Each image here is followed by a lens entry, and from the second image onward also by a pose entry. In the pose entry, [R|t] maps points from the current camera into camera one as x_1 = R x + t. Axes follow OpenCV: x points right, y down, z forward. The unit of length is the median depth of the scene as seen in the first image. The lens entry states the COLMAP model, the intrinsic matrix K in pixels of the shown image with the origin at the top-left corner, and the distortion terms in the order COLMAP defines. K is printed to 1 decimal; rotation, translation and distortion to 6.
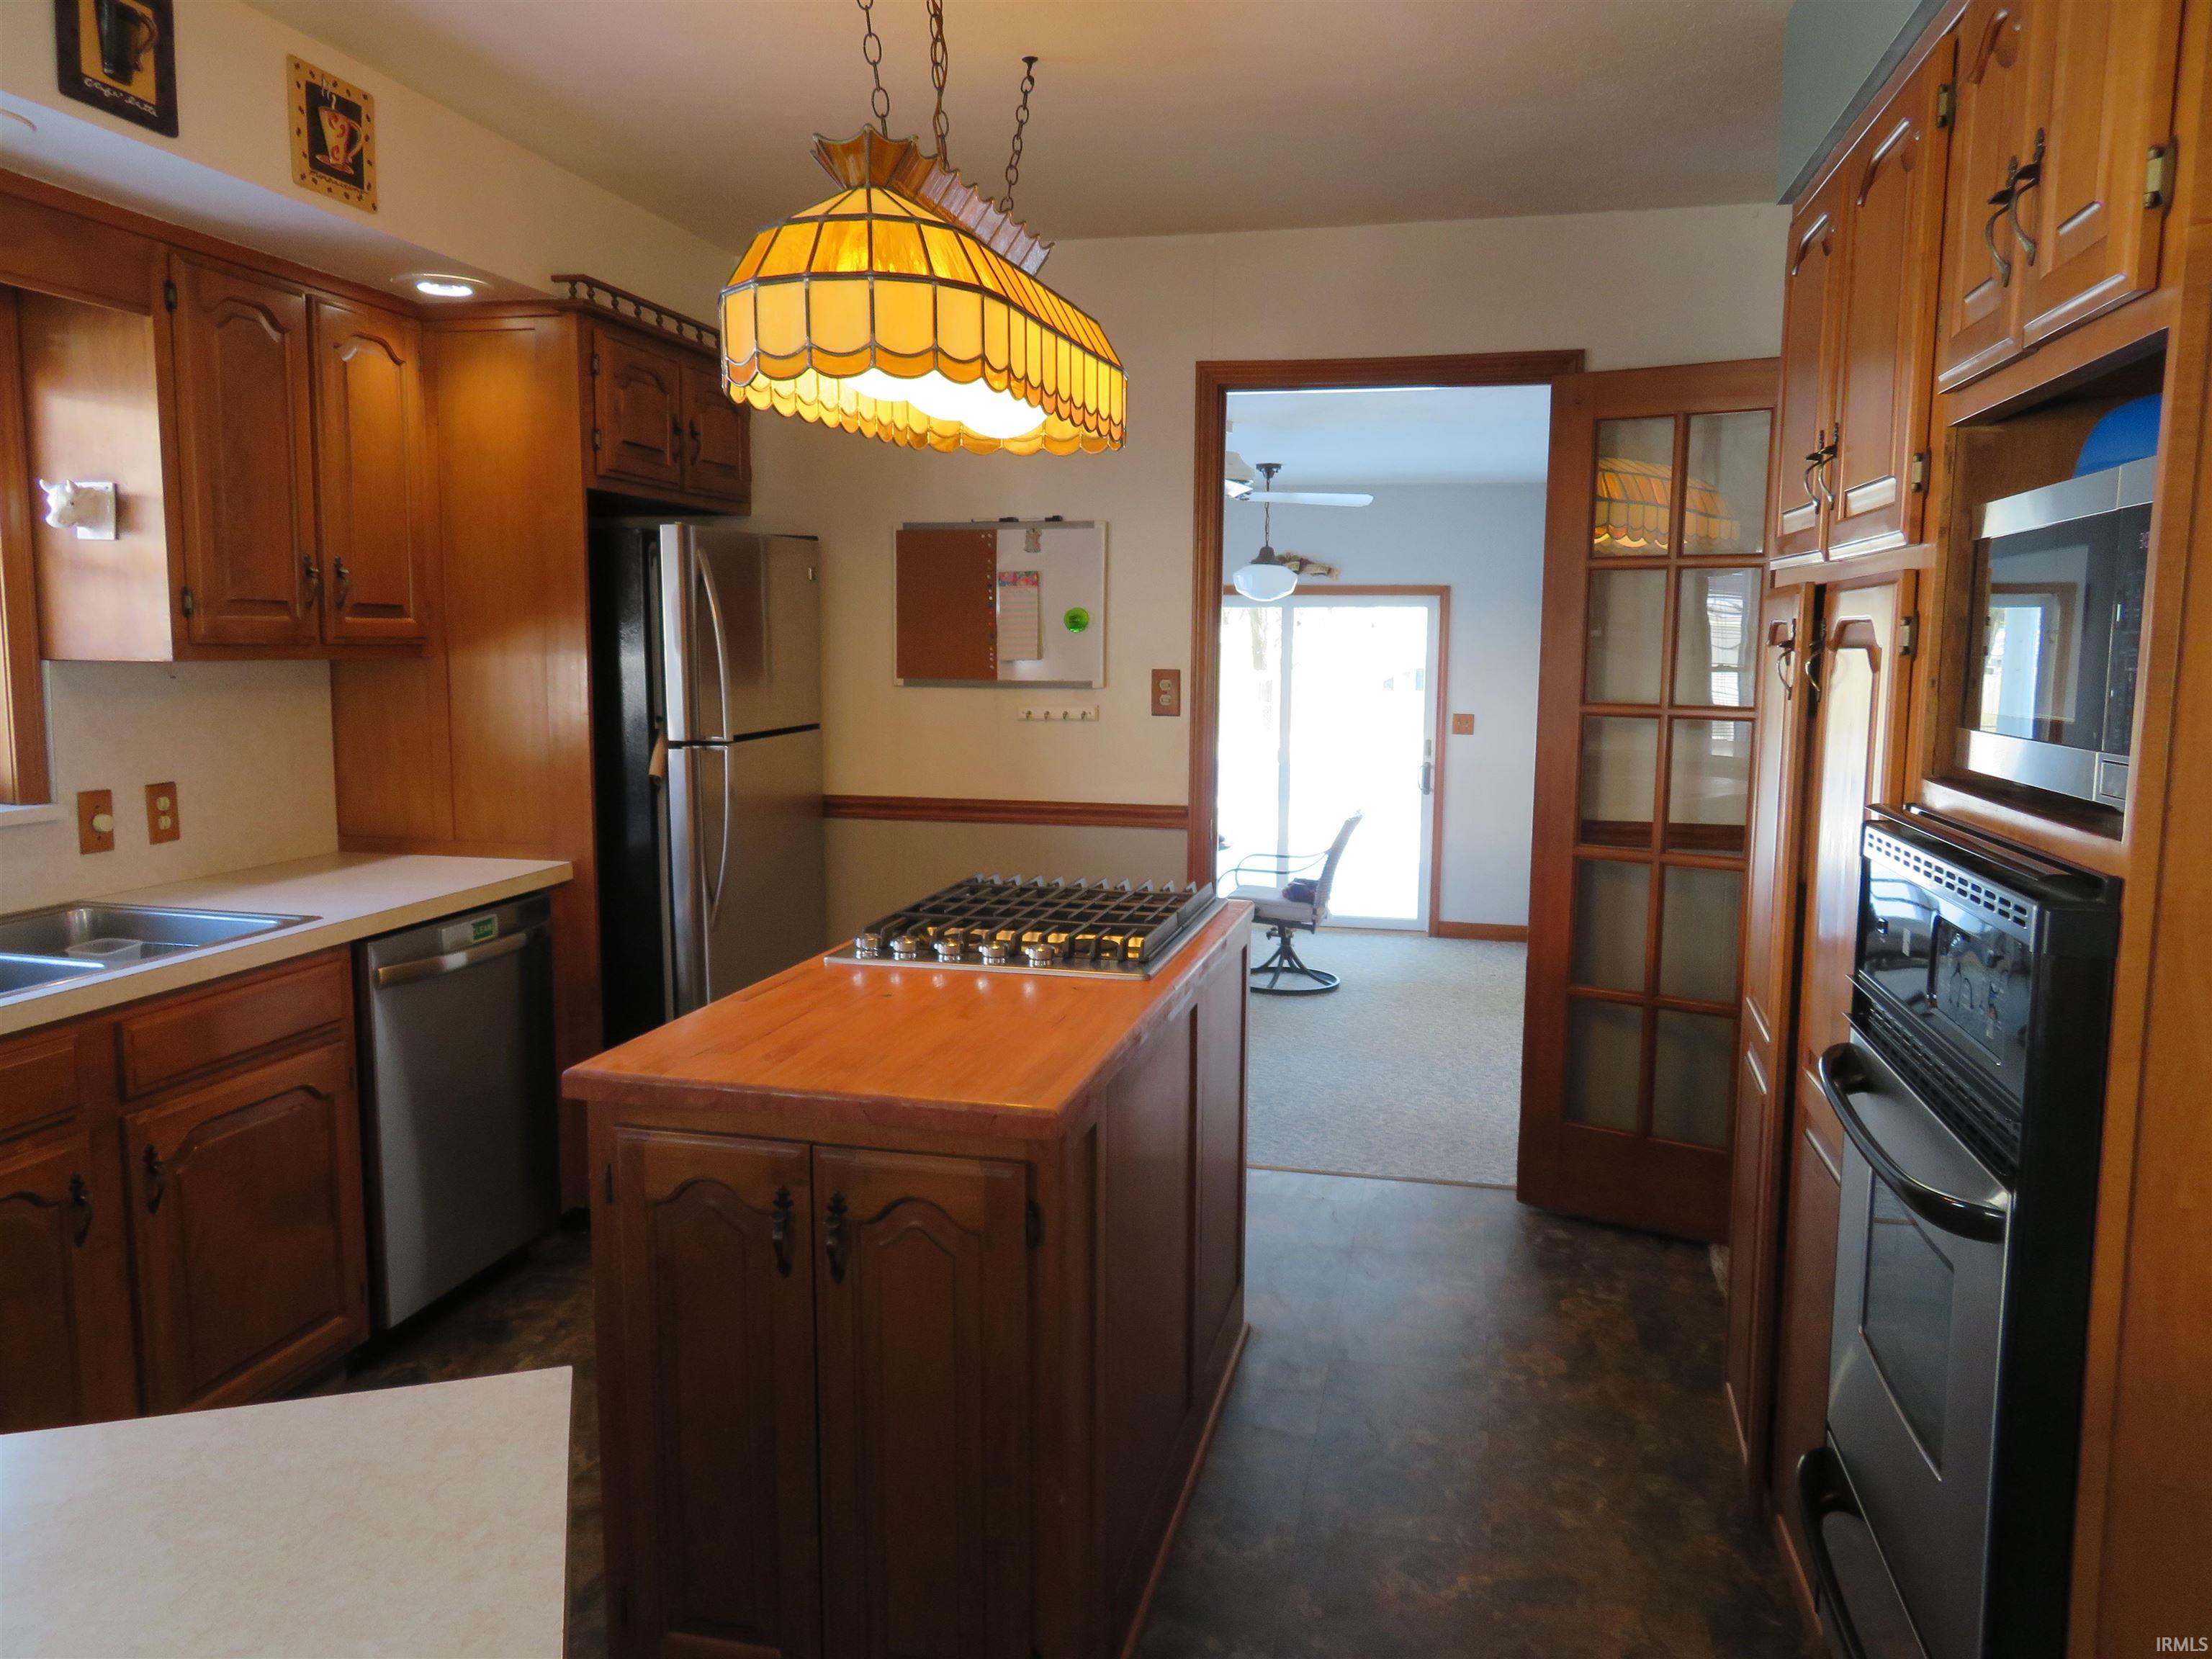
lens RADIAL K [[1606.7, 0, 1096.4], [0, 1606.7, 832.5], [0, 0, 1]] dist [0.003572, 0.004767]
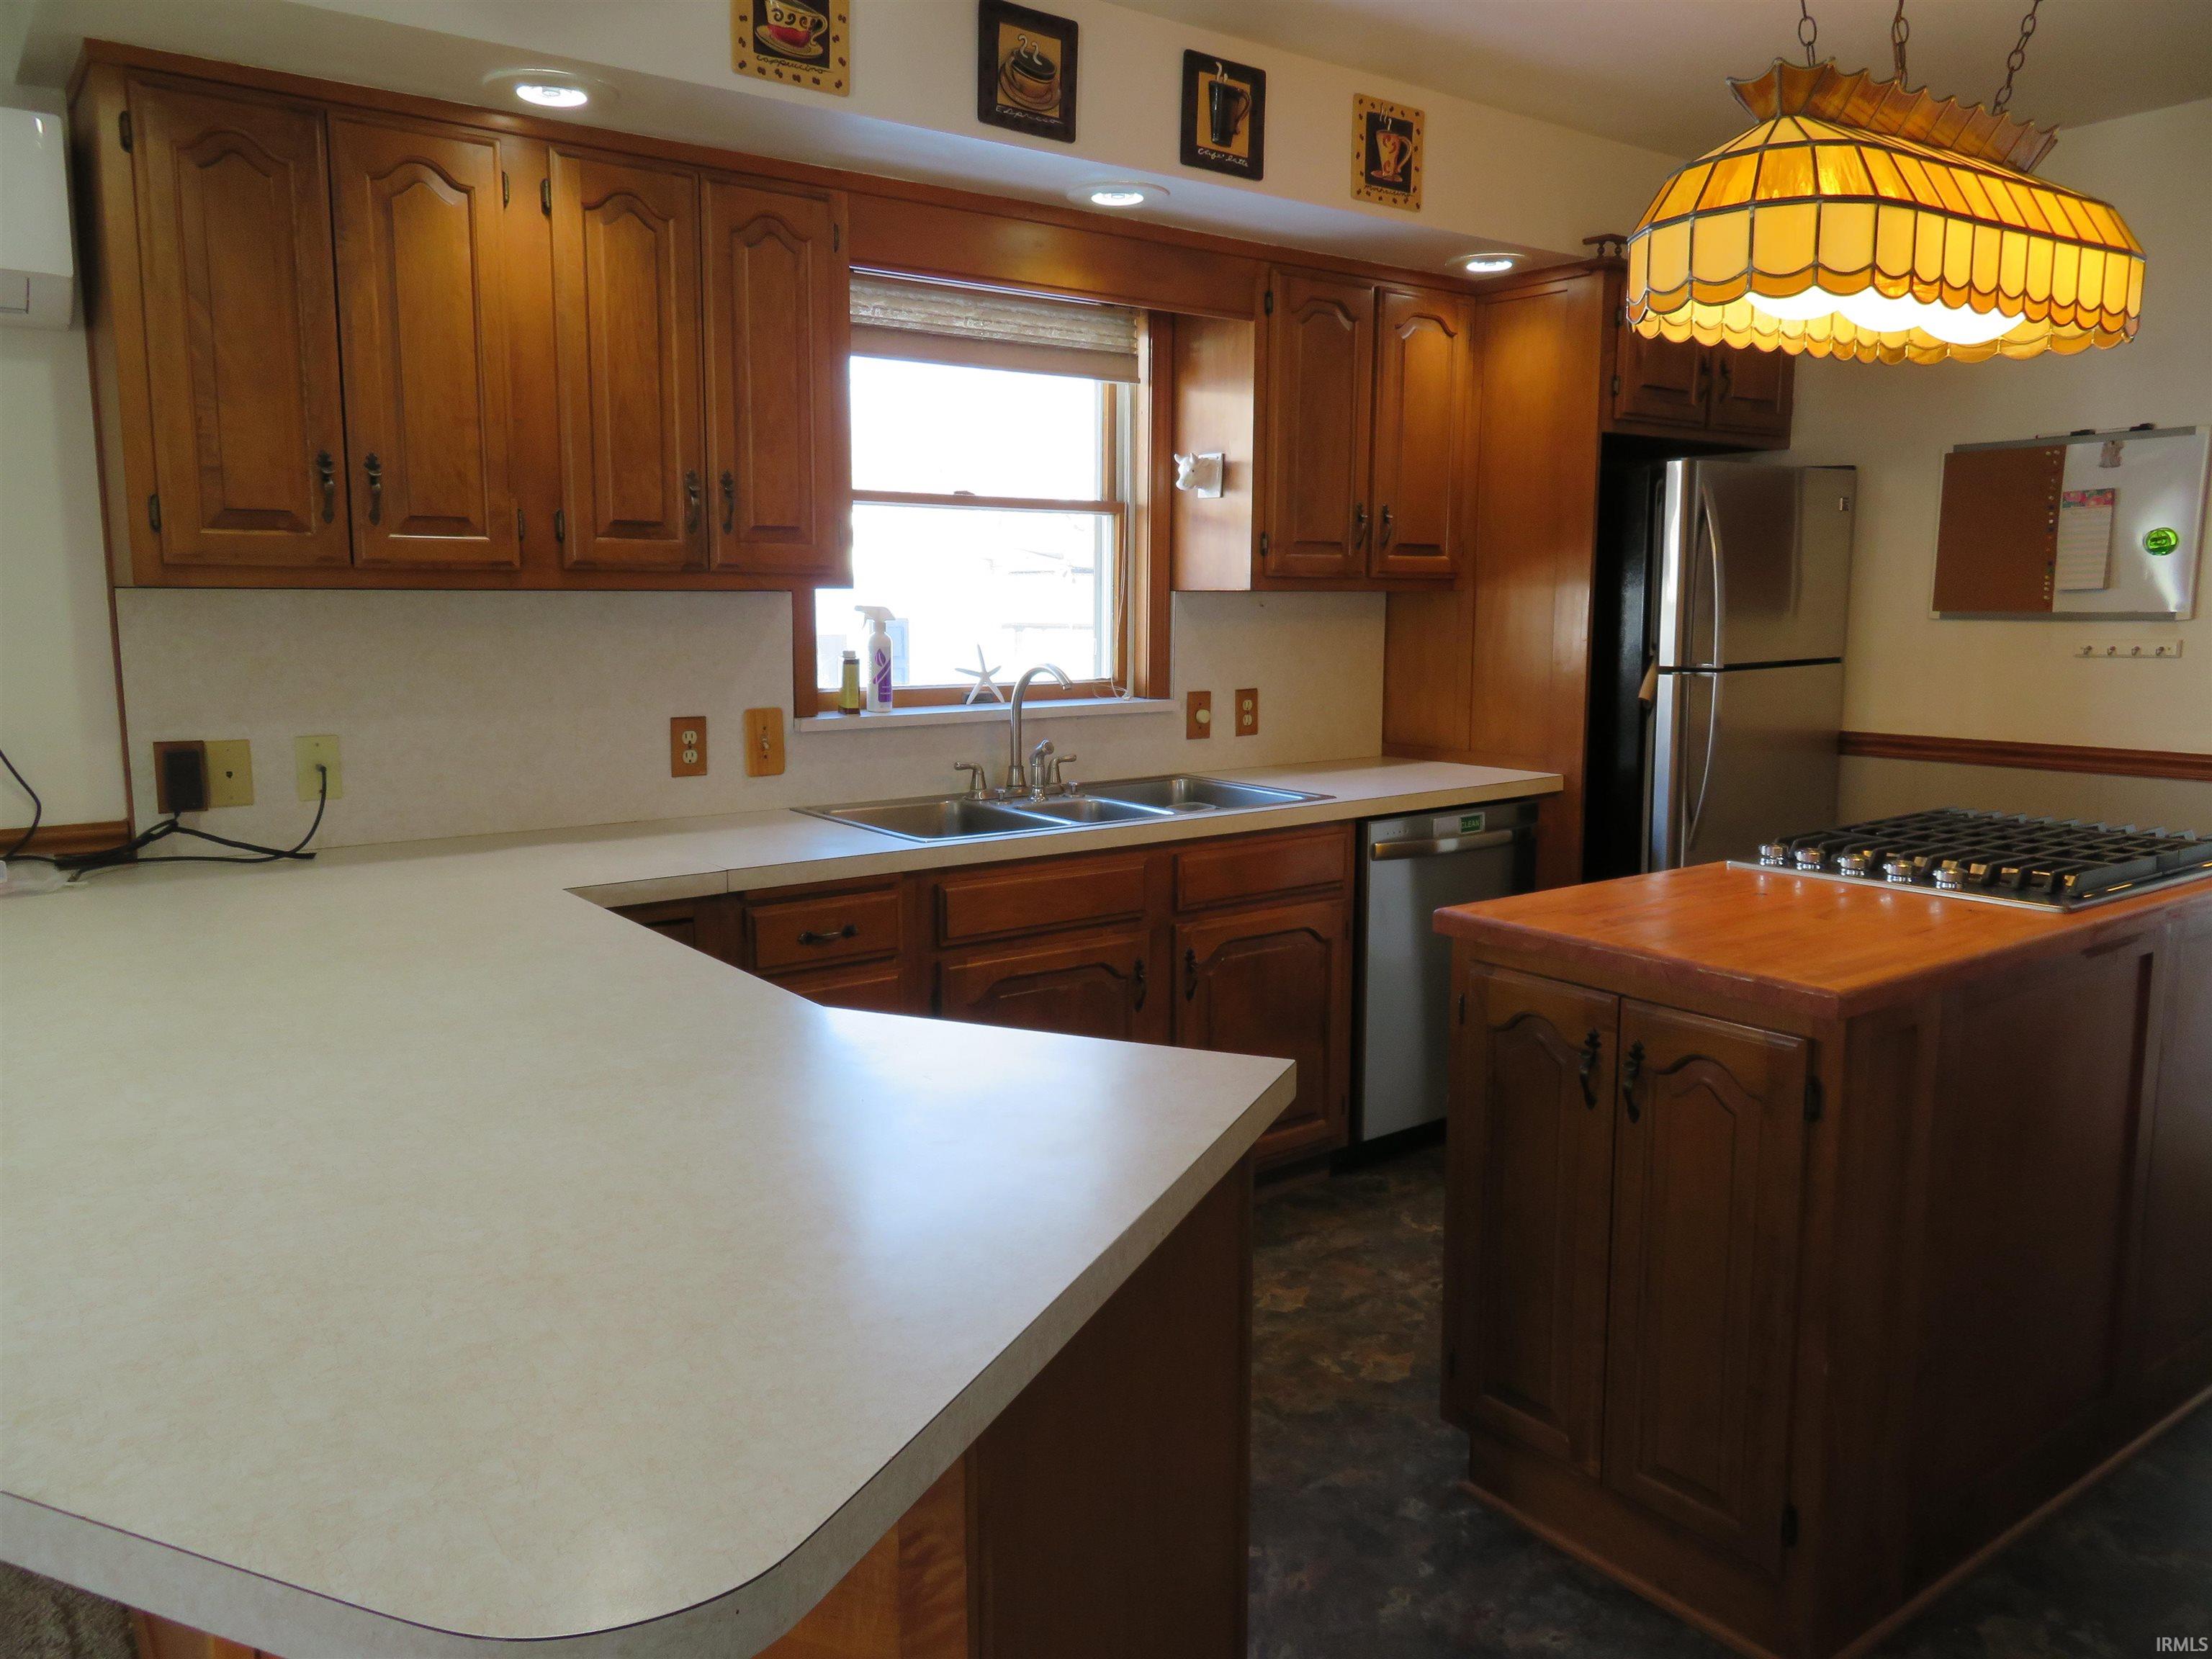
lens RADIAL K [[1606.7, 0, 1099.2], [0, 1606.7, 827.9], [0, 0, 1]] dist [0.003572, 0.004767]
pose [[0.772468, 0.081112, -0.629852, 0.156289], [-0.067258, 0.996681, 0.045865, 0.031859], [0.631482, 0.006933, 0.775360, -0.069253]]
